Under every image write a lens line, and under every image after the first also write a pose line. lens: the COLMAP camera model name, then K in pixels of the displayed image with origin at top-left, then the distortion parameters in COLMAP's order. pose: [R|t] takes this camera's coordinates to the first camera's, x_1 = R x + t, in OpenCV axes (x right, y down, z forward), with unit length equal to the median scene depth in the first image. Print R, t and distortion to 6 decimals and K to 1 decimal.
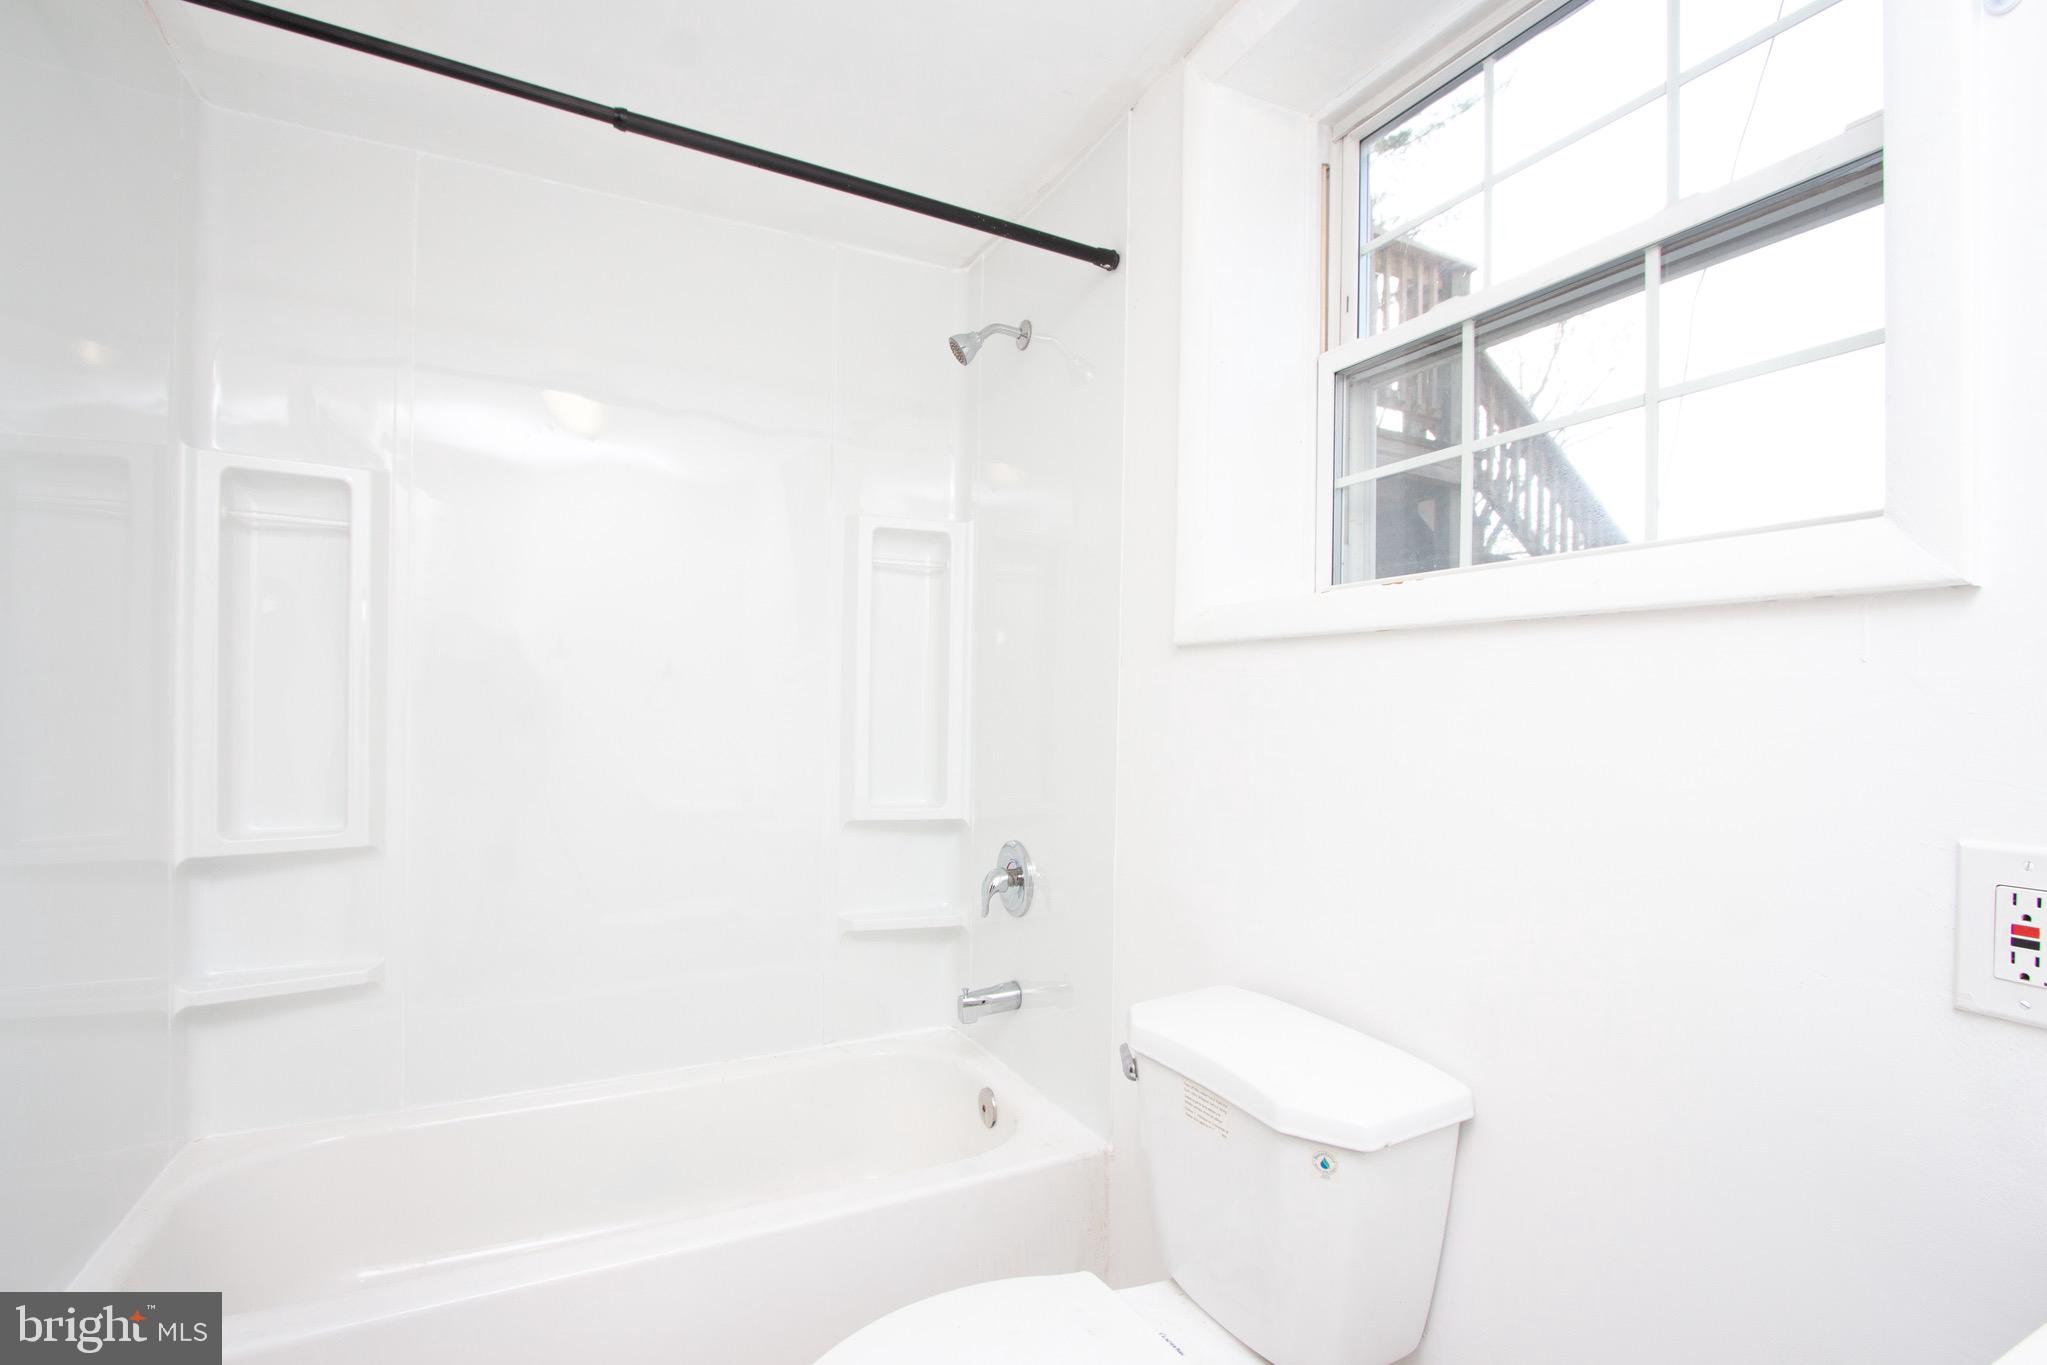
lens RADIAL K [[959.7, 0, 1024.3], [0, 959.7, 710.6], [0, 0, 1]] dist [-0.025387, -0.000083]
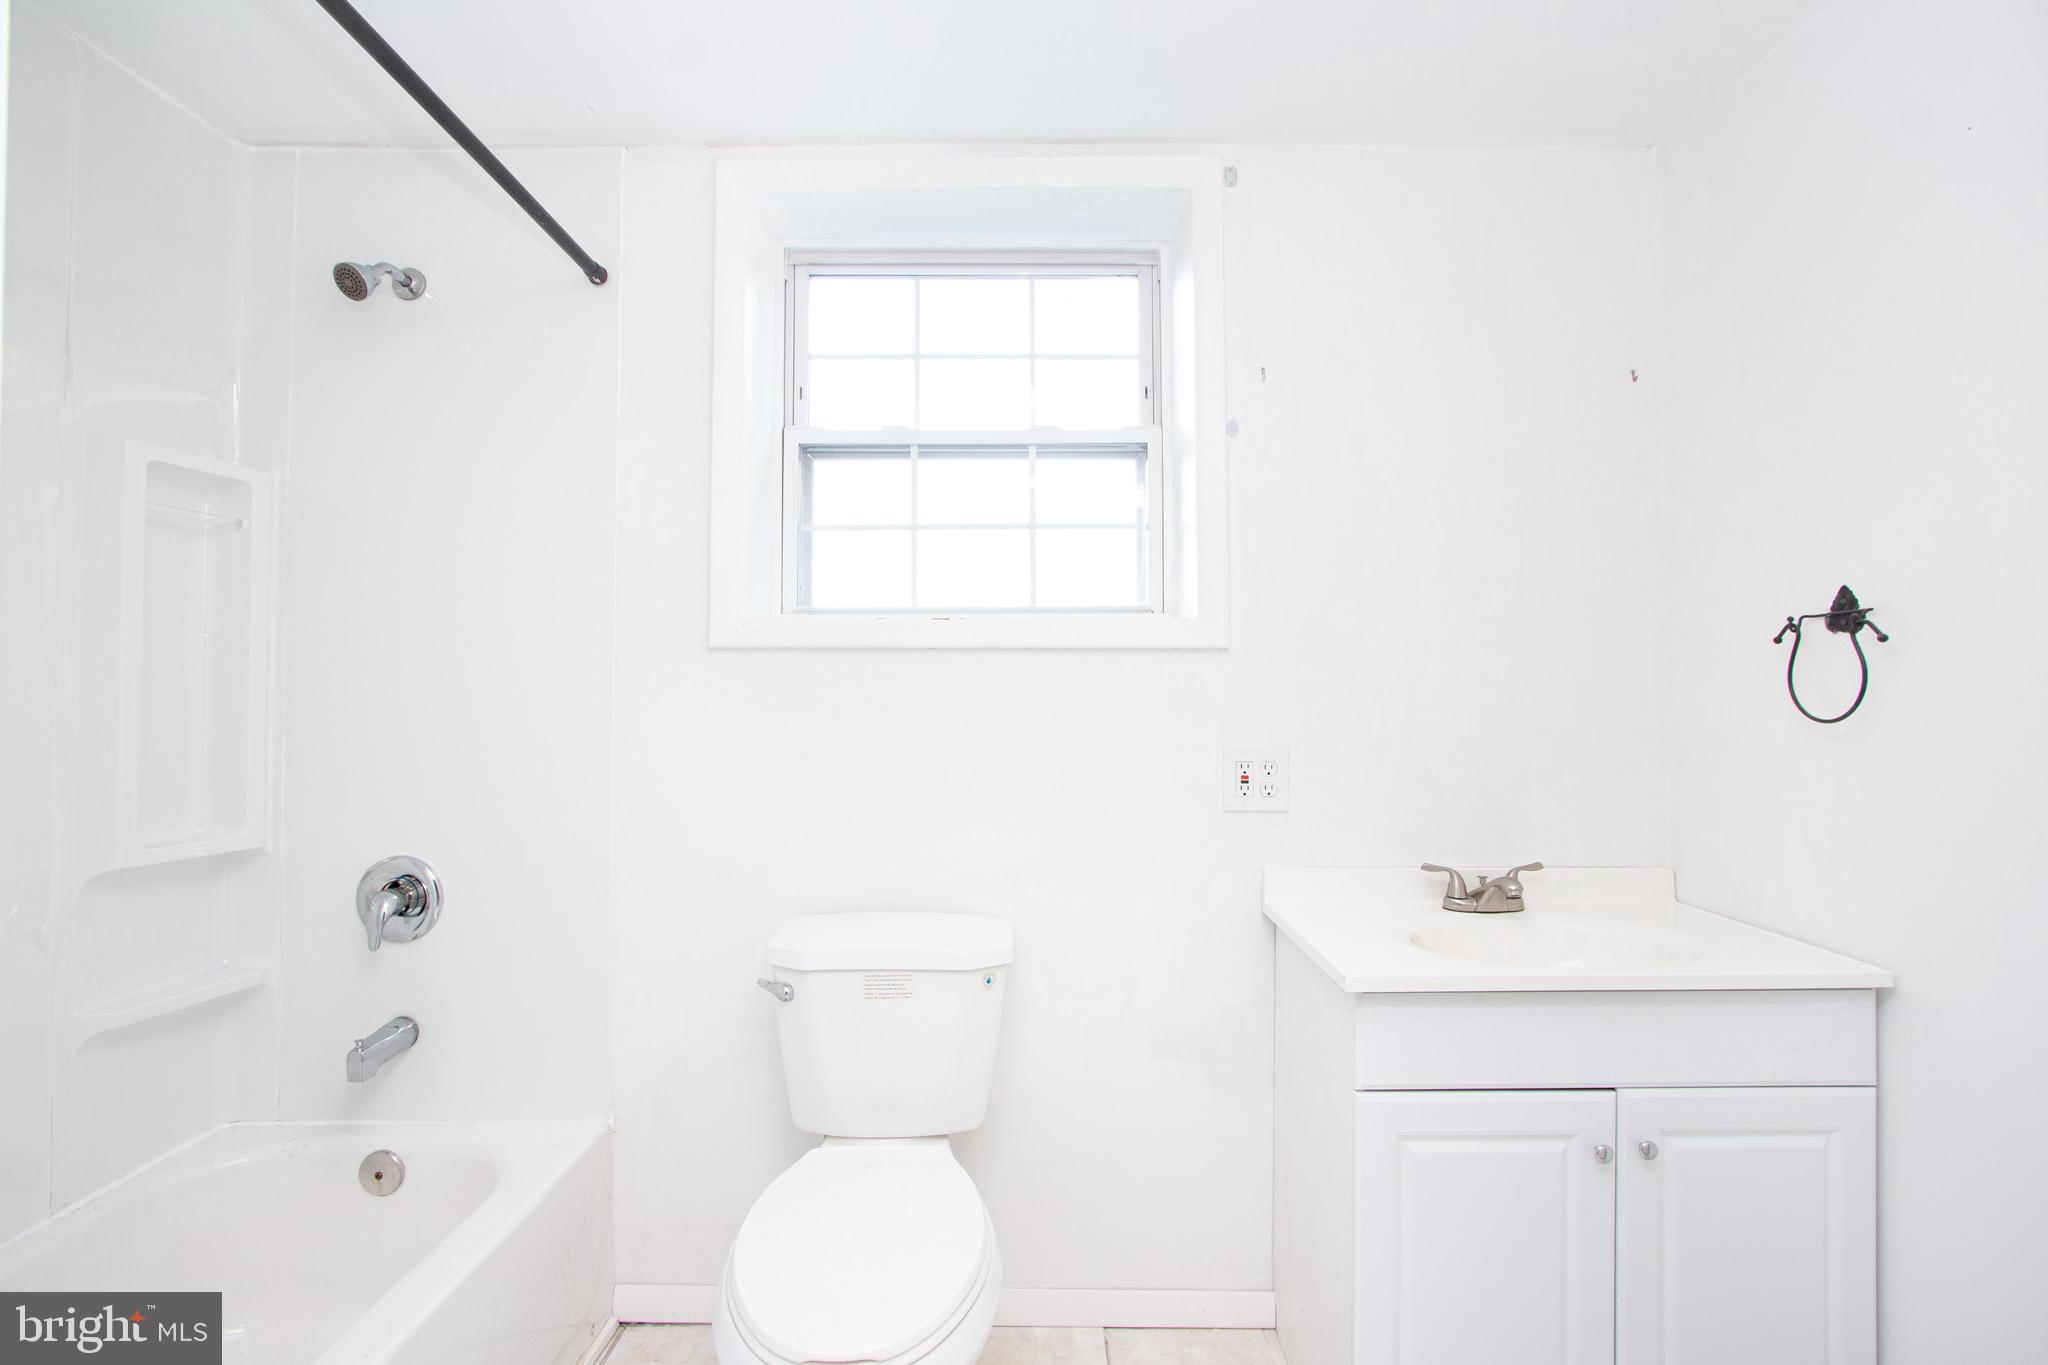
lens RADIAL K [[937.6, 0, 1024.0], [0, 937.6, 682.5], [0, 0, 1]] dist [-0.001183, -0.000068]
pose [[0.465001, -0.006607, 0.885285, -0.670871], [0.015823, 0.999874, -0.000849, -0.018294], [-0.885169, 0.014402, 0.465047, 0.123861]]
